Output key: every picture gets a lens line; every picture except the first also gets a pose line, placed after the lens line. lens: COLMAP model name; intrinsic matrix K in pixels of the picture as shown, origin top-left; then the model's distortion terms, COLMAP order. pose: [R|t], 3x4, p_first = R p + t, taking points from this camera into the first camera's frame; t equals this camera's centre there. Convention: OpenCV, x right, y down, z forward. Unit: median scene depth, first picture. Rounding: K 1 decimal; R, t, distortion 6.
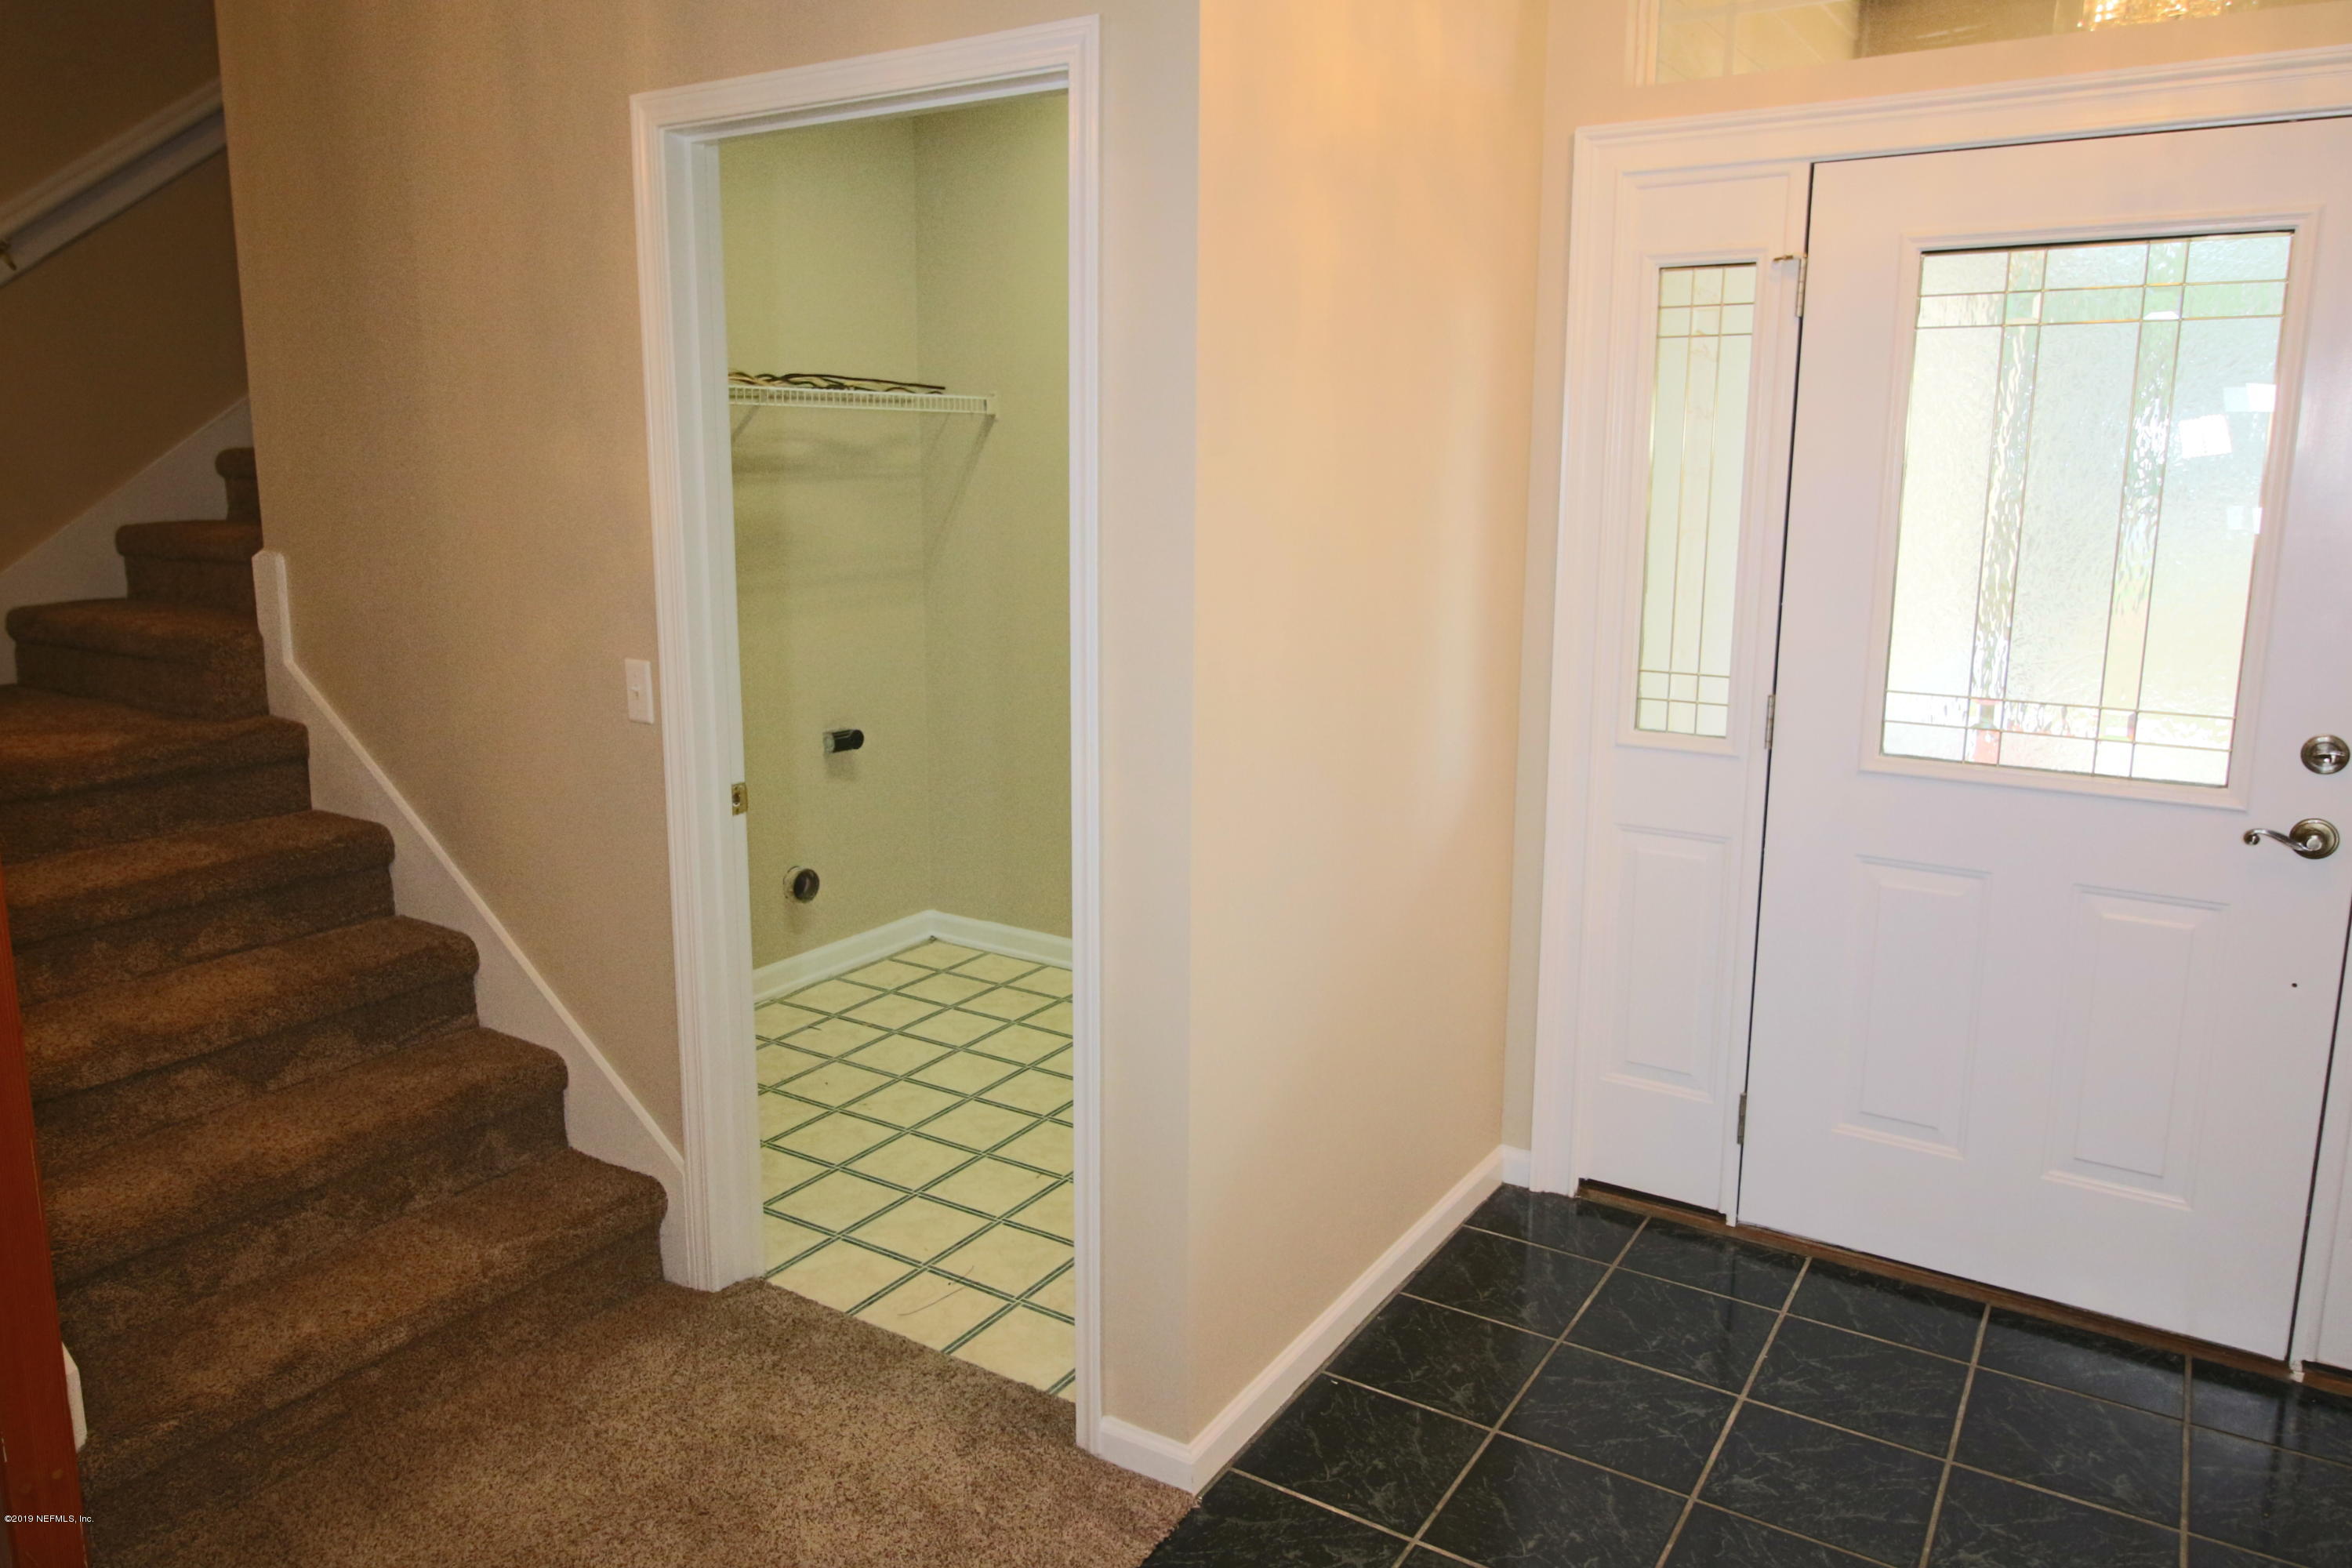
lens RADIAL K [[1610.9, 0, 1177.7], [0, 1610.9, 769.3], [0, 0, 1]] dist [-0.004103, 0.007032]
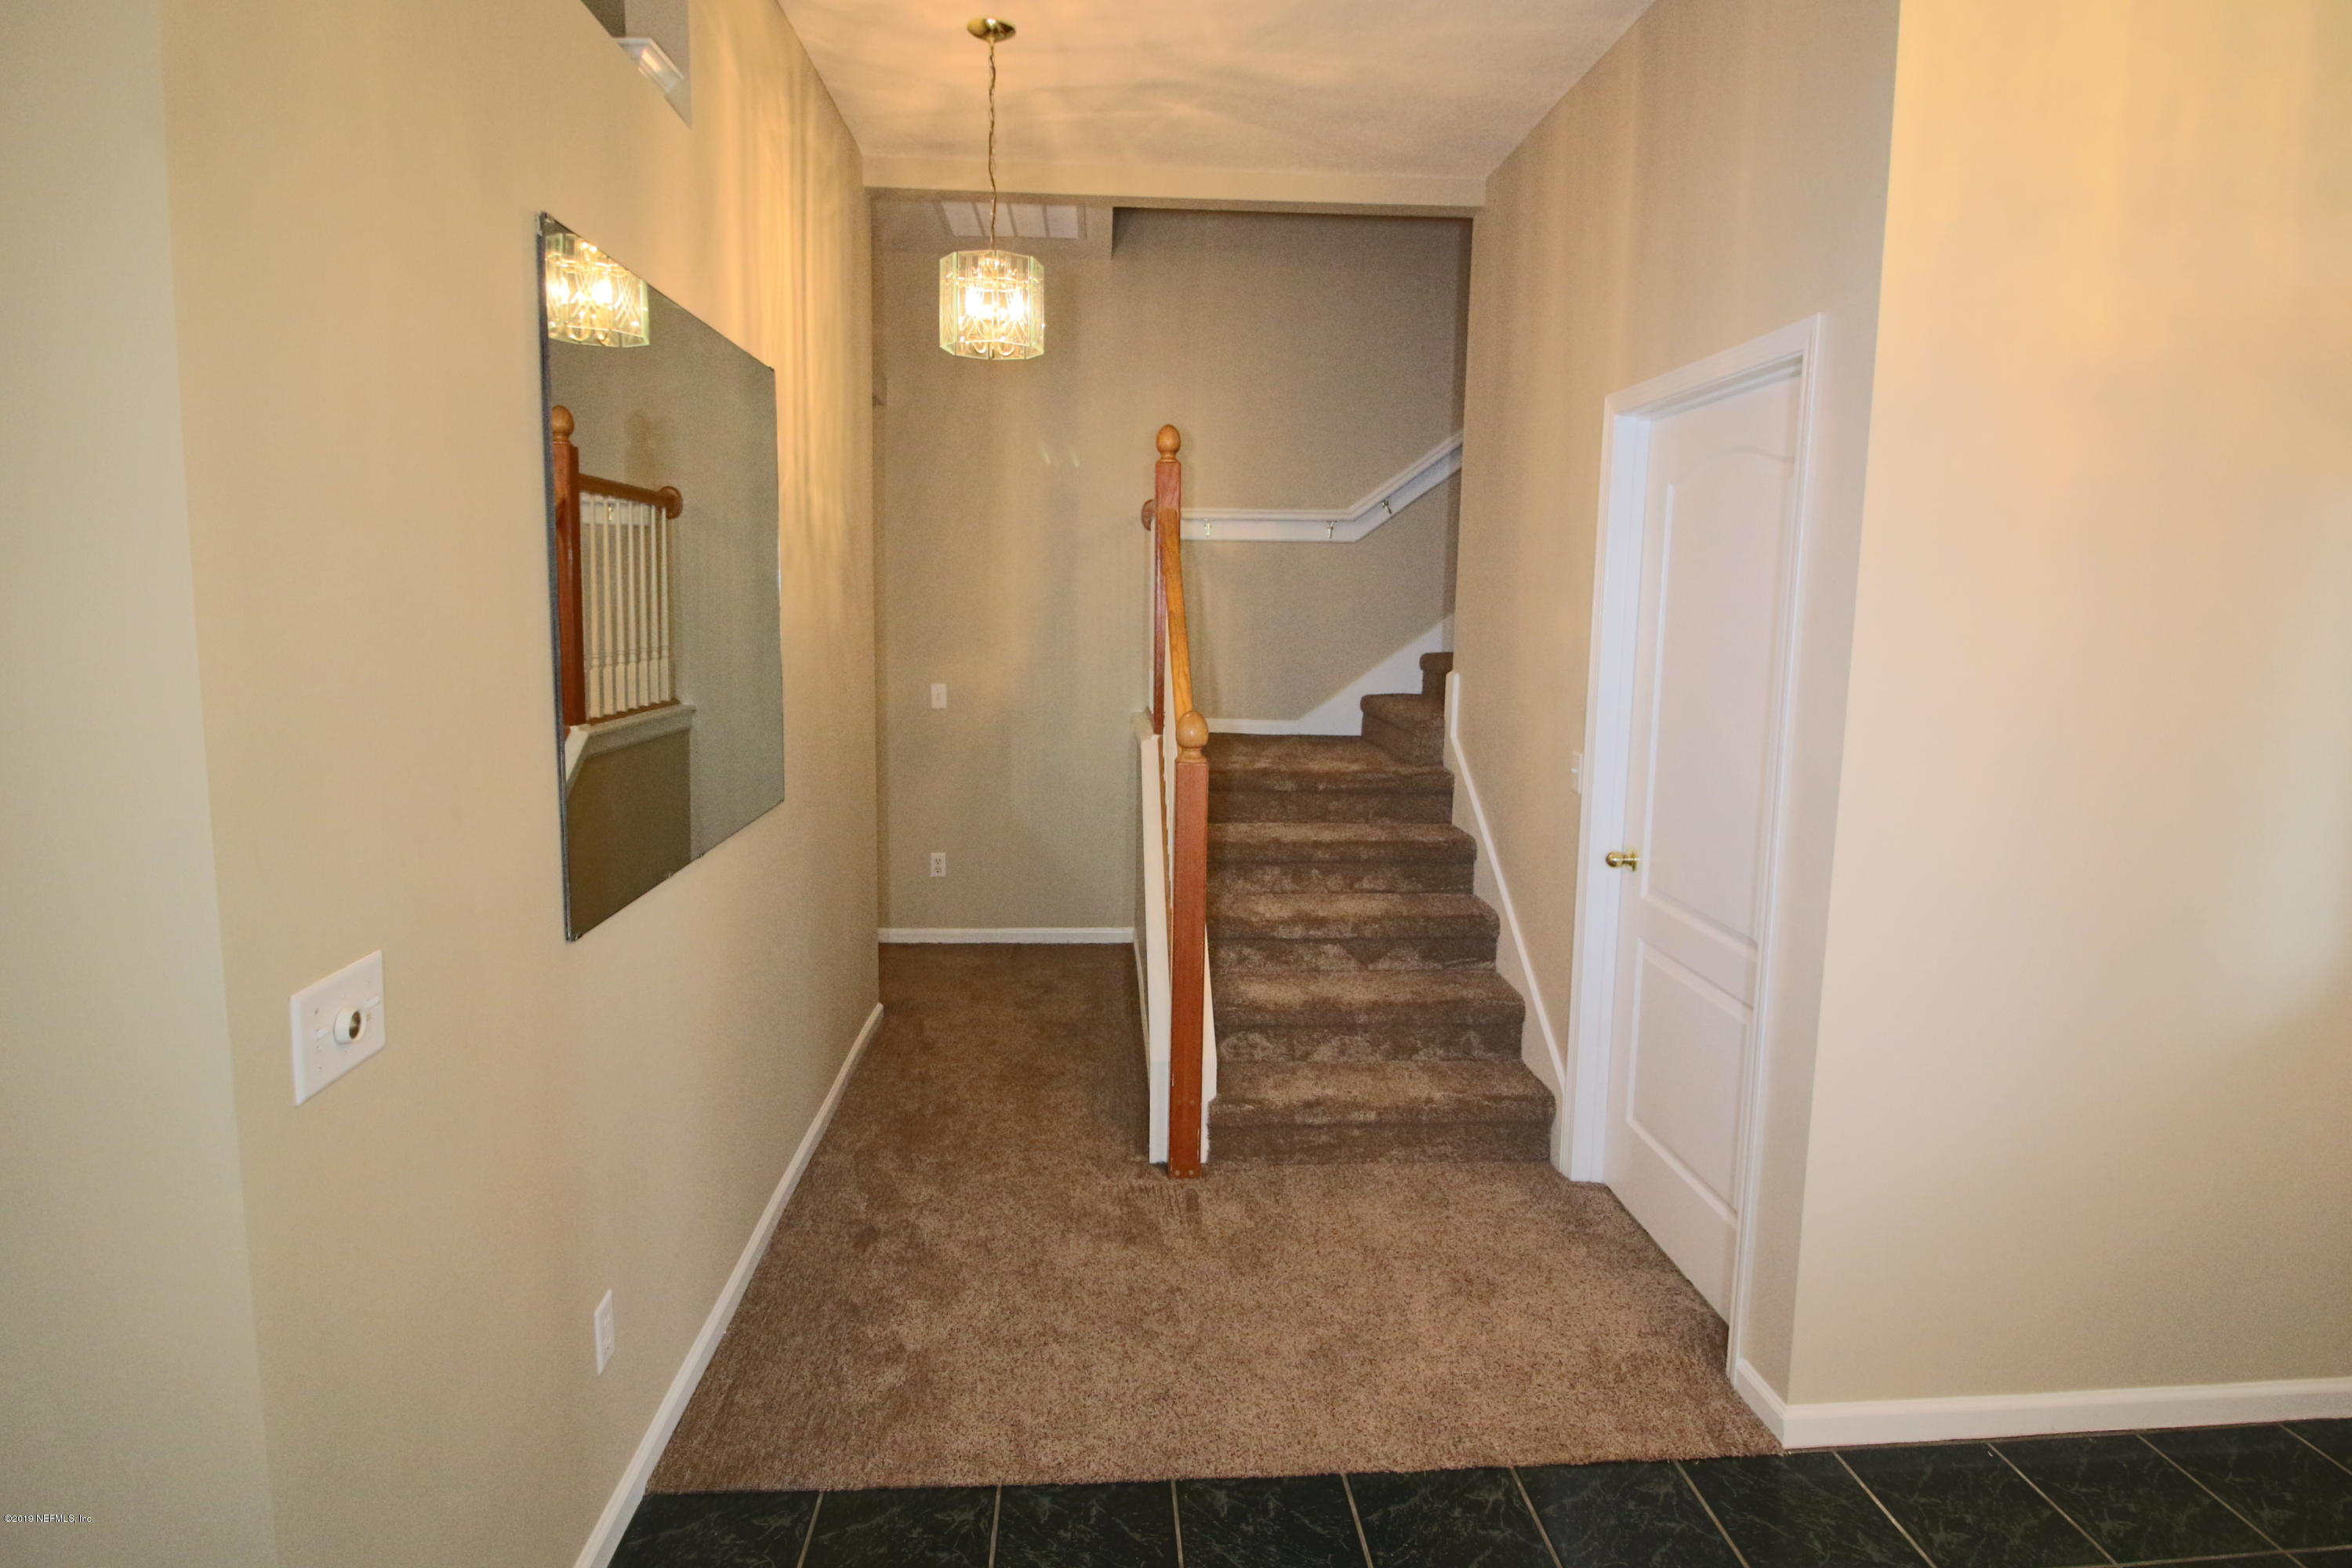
lens RADIAL K [[1224.5, 0, 1170.5], [0, 1224.5, 793.2], [0, 0, 1]] dist [-0.000666, 0.000201]
pose [[0.593119, 0.134605, -0.793783, 0.370751], [-0.171203, 0.984463, 0.039016, -0.008300], [0.786702, 0.112757, 0.606949, -0.017830]]
